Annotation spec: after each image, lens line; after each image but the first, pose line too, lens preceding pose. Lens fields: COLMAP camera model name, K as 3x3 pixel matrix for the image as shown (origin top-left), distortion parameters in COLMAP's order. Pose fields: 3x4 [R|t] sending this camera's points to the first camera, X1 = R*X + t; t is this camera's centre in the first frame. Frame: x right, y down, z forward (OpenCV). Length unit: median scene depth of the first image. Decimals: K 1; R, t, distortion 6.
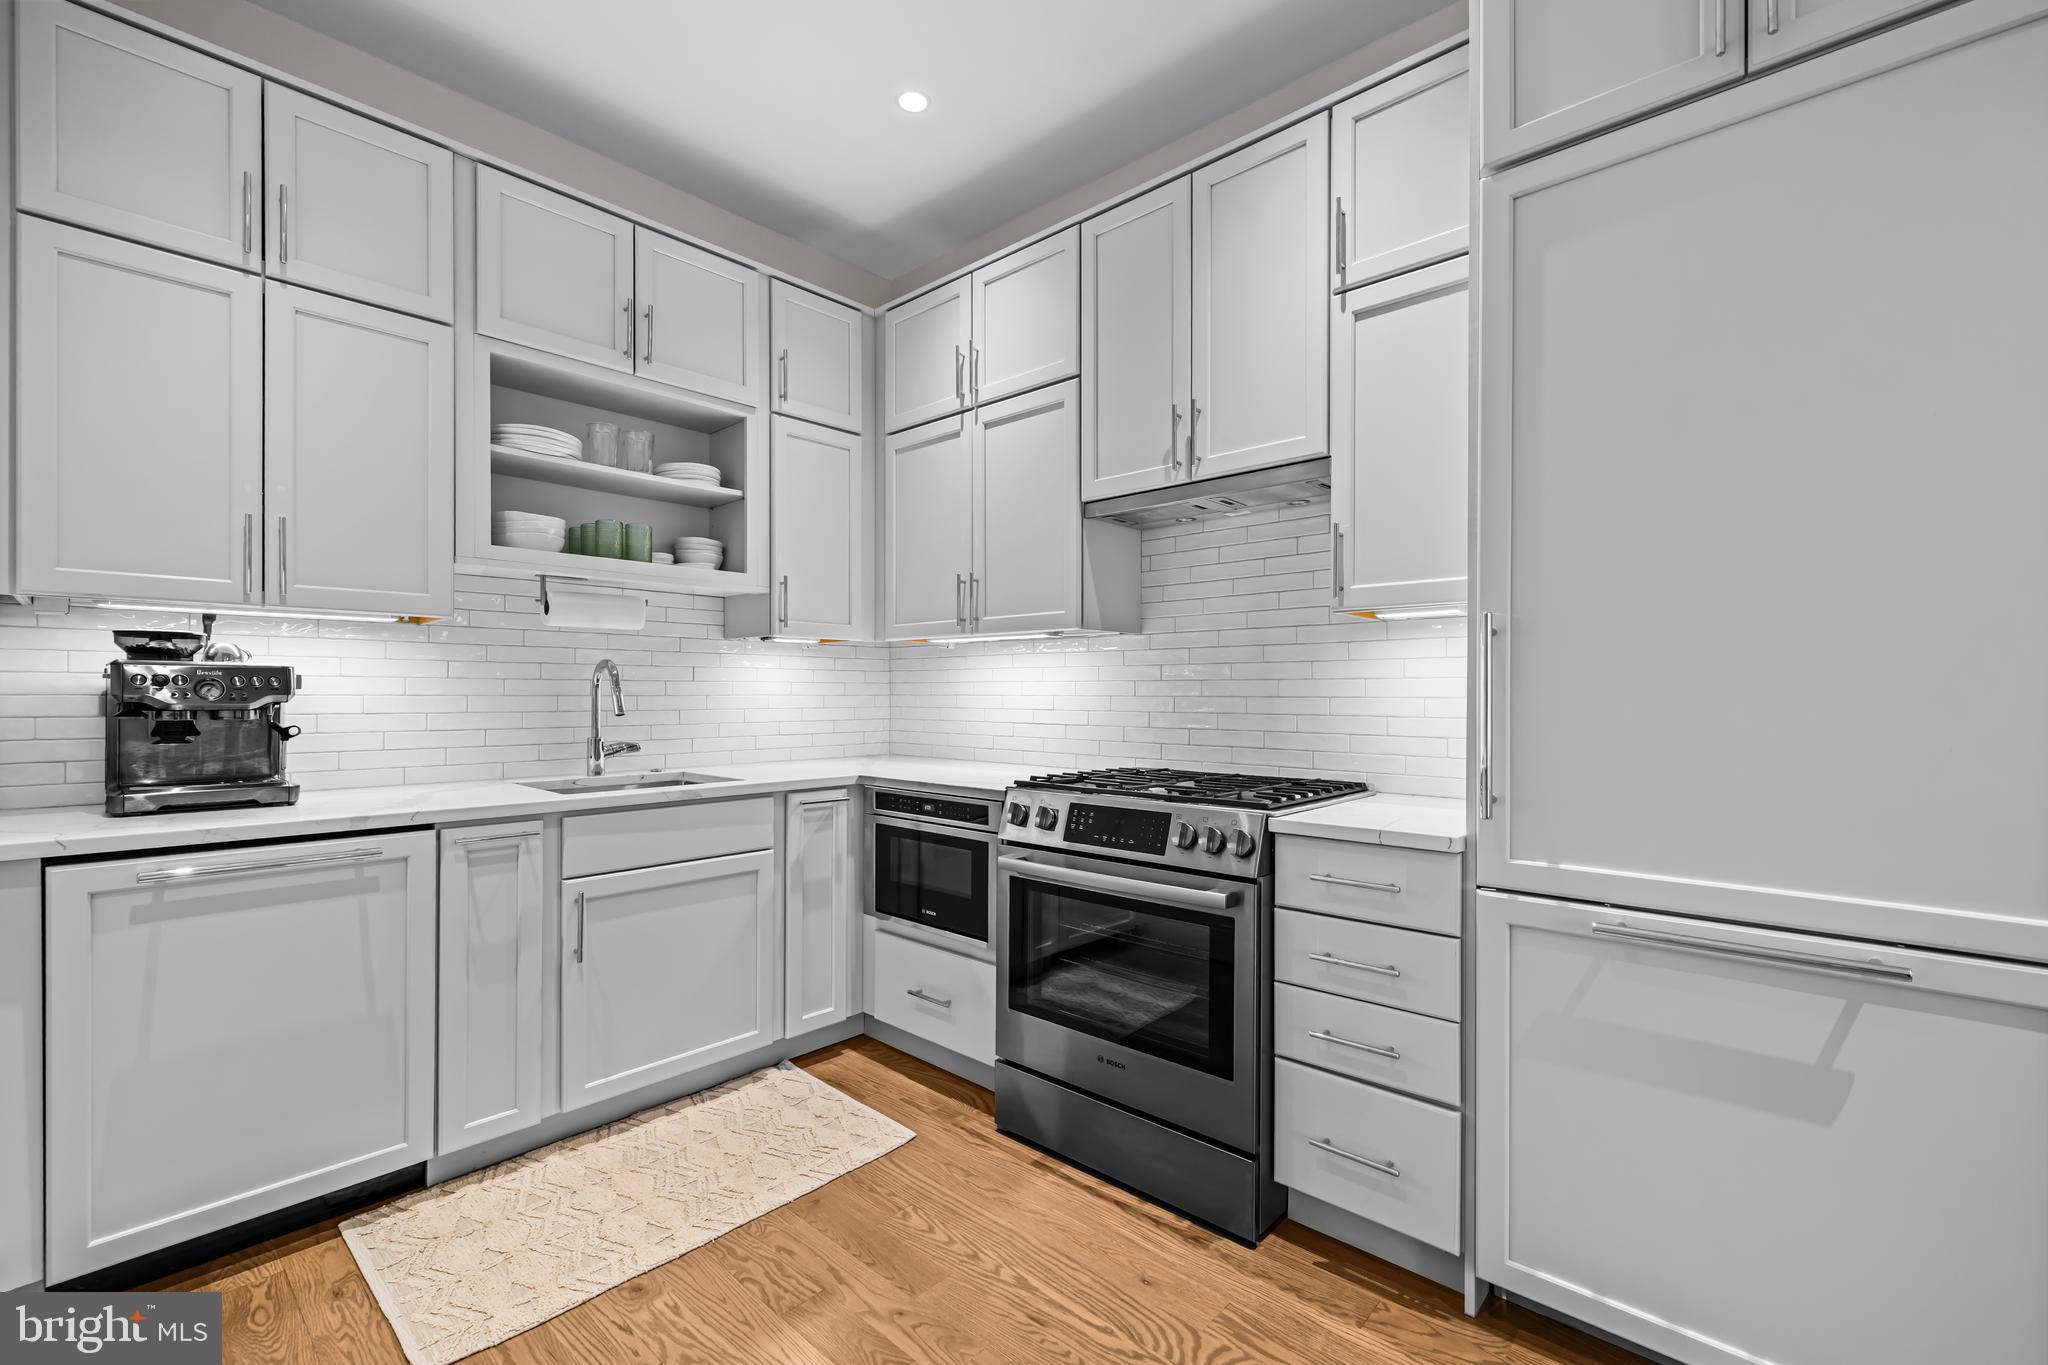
lens RADIAL K [[876.3, 0, 1018.2], [0, 876.3, 697.1], [0, 0, 1]] dist [-0.001098, -0.000487]
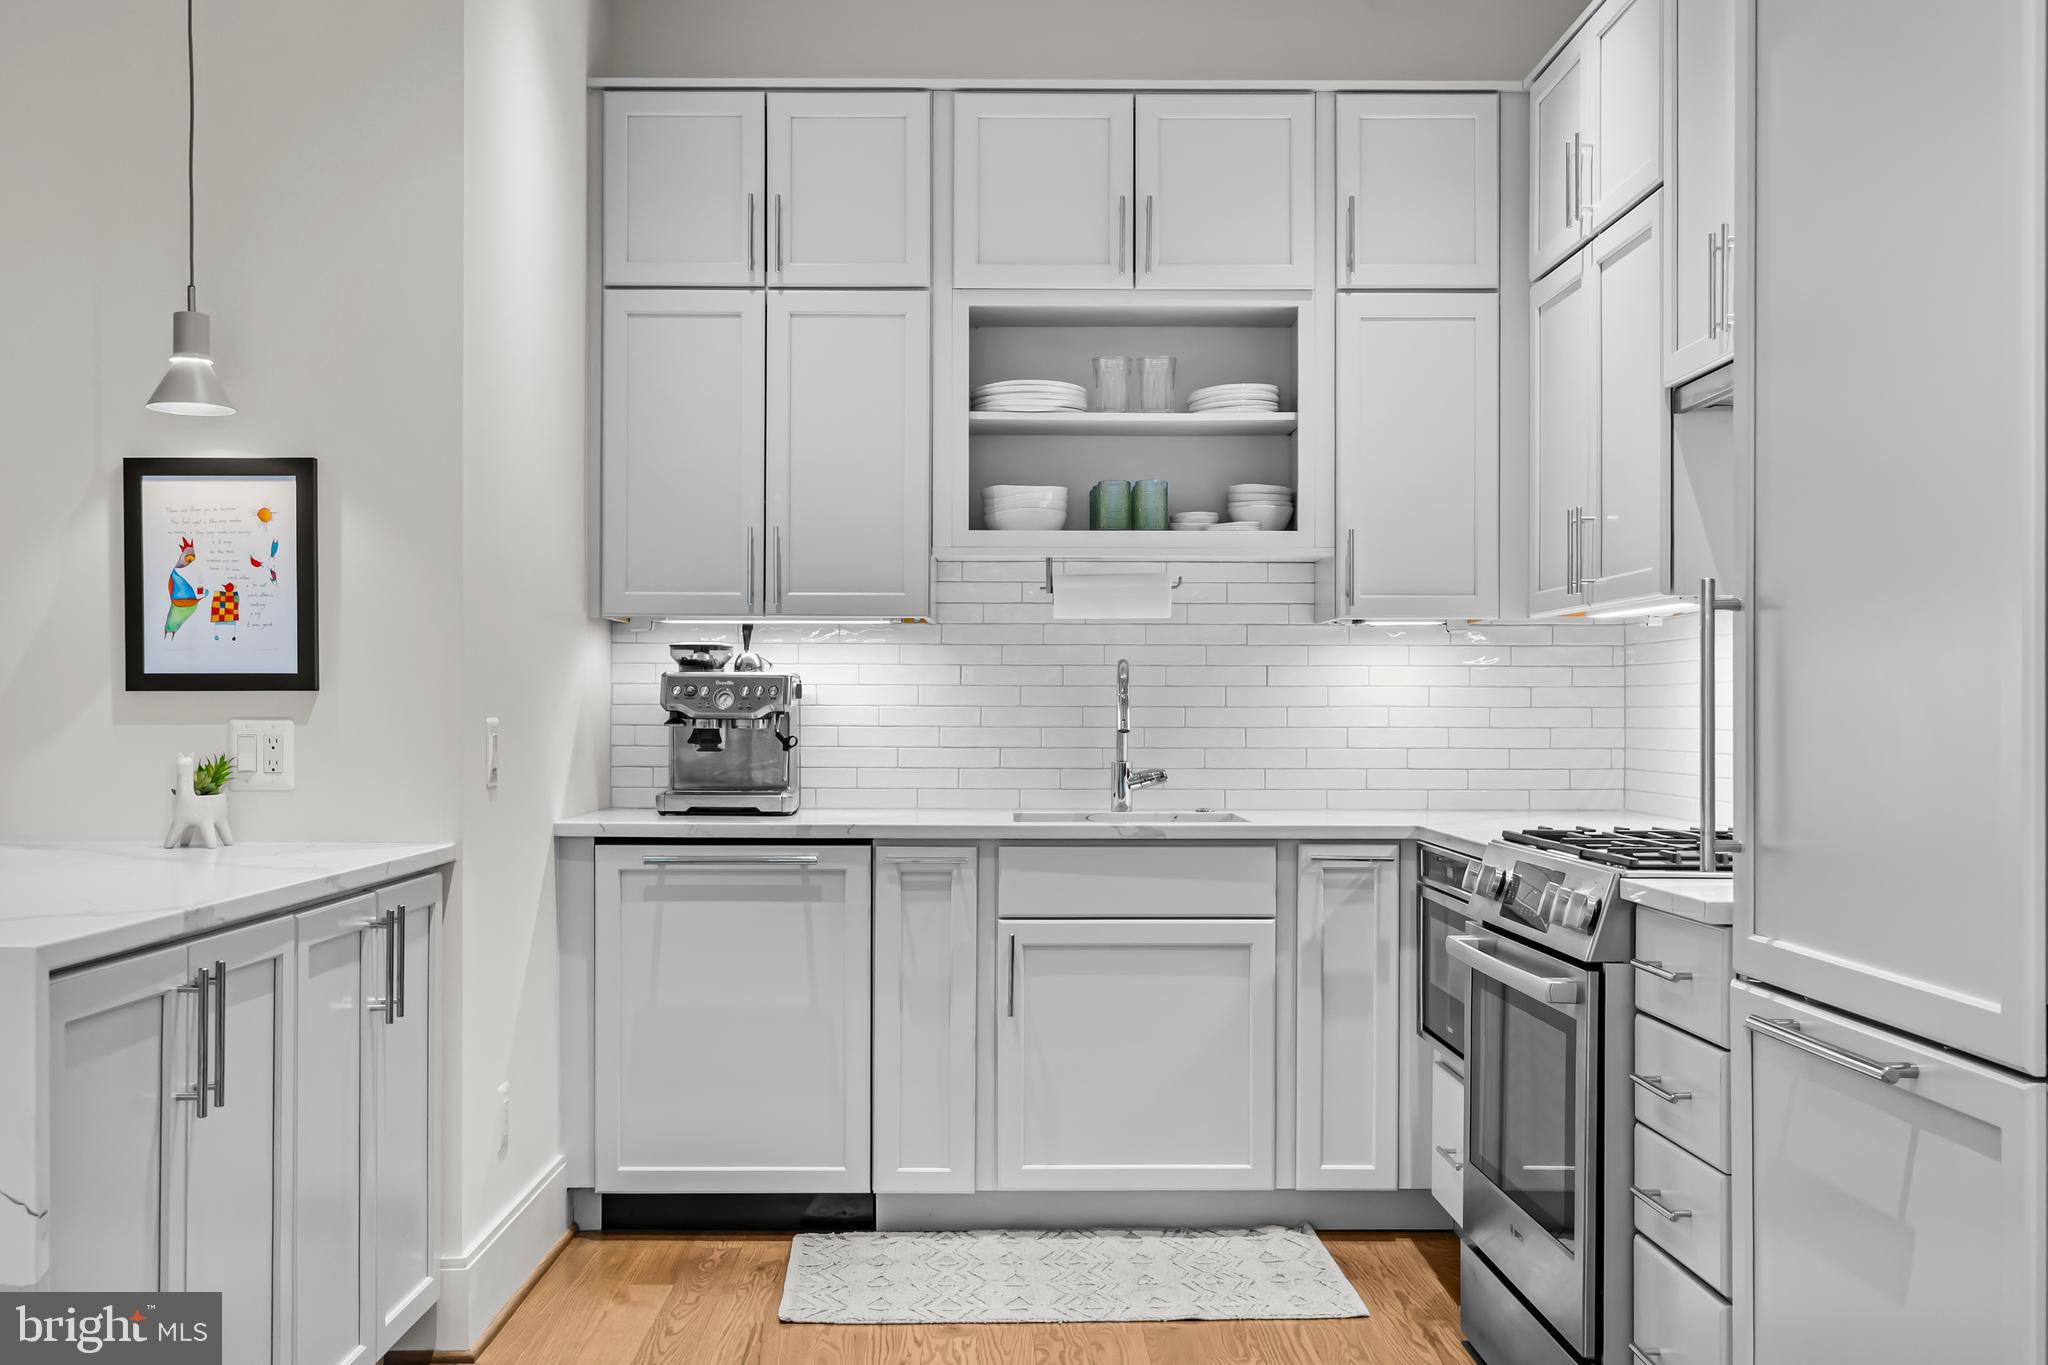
lens RADIAL K [[2096.2, 0, 1019.1], [0, 2096.2, 714.8], [0, 0, 1]] dist [0.008841, -0.001292]
pose [[0.687076, 0.000885, -0.726585, 0.839915], [-0.004124, 0.999988, -0.002682, 0.011457], [0.726574, 0.004840, 0.687071, -0.341309]]
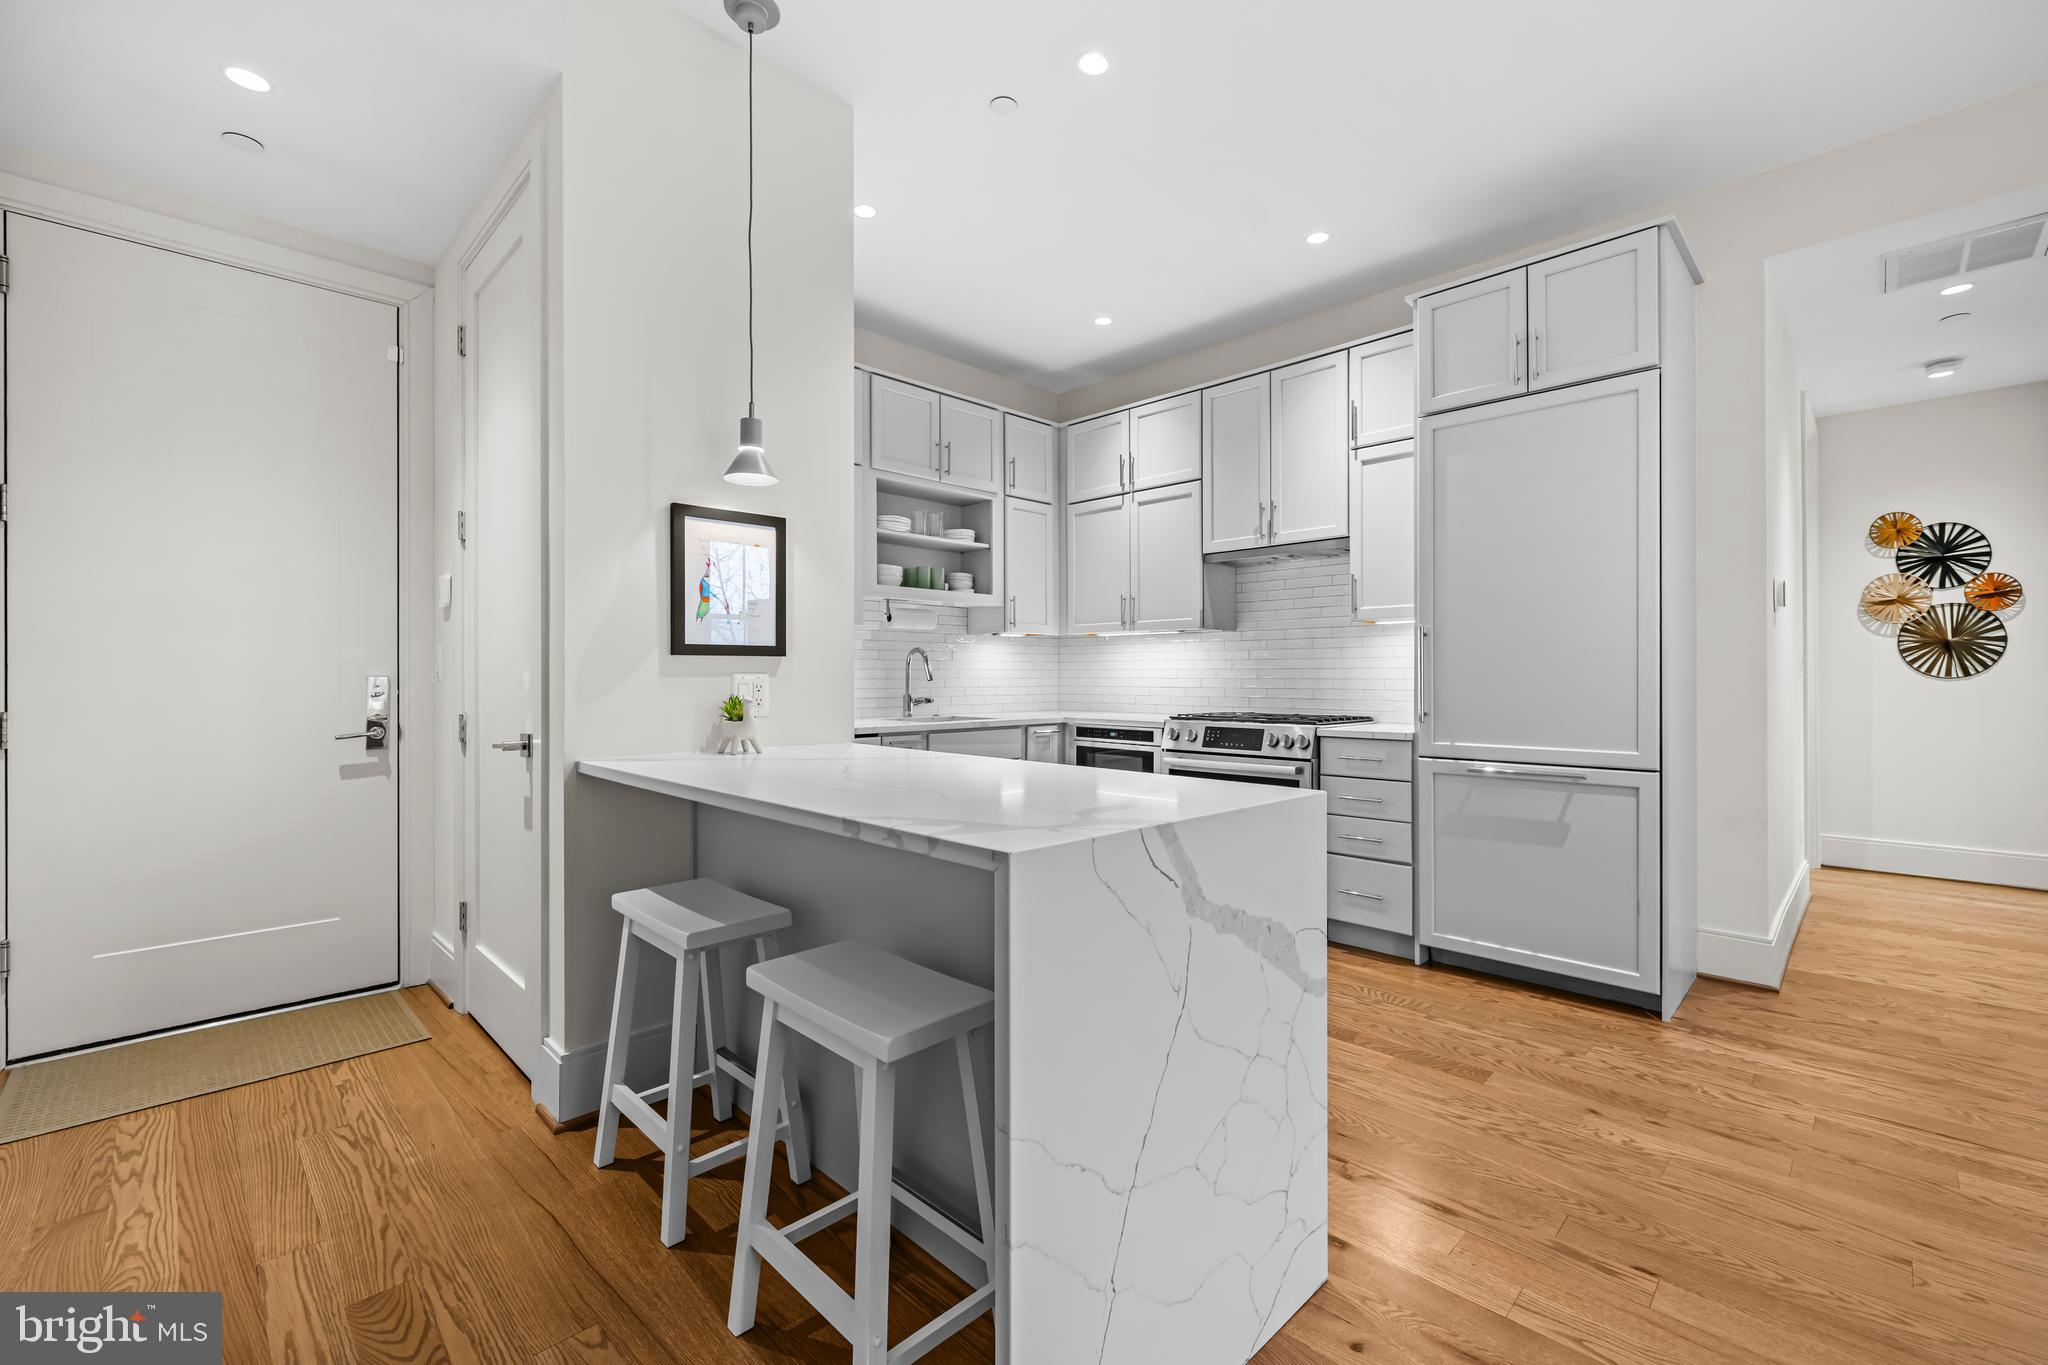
lens RADIAL K [[861.1, 0, 1027.2], [0, 861.1, 672.9], [0, 0, 1]] dist [-0.000679, -0.000222]
pose [[0.999272, -0.002033, -0.038104, -0.206708], [0.001727, 0.999966, -0.008066, 0.020310], [0.038119, 0.007995, 0.999241, -0.681279]]
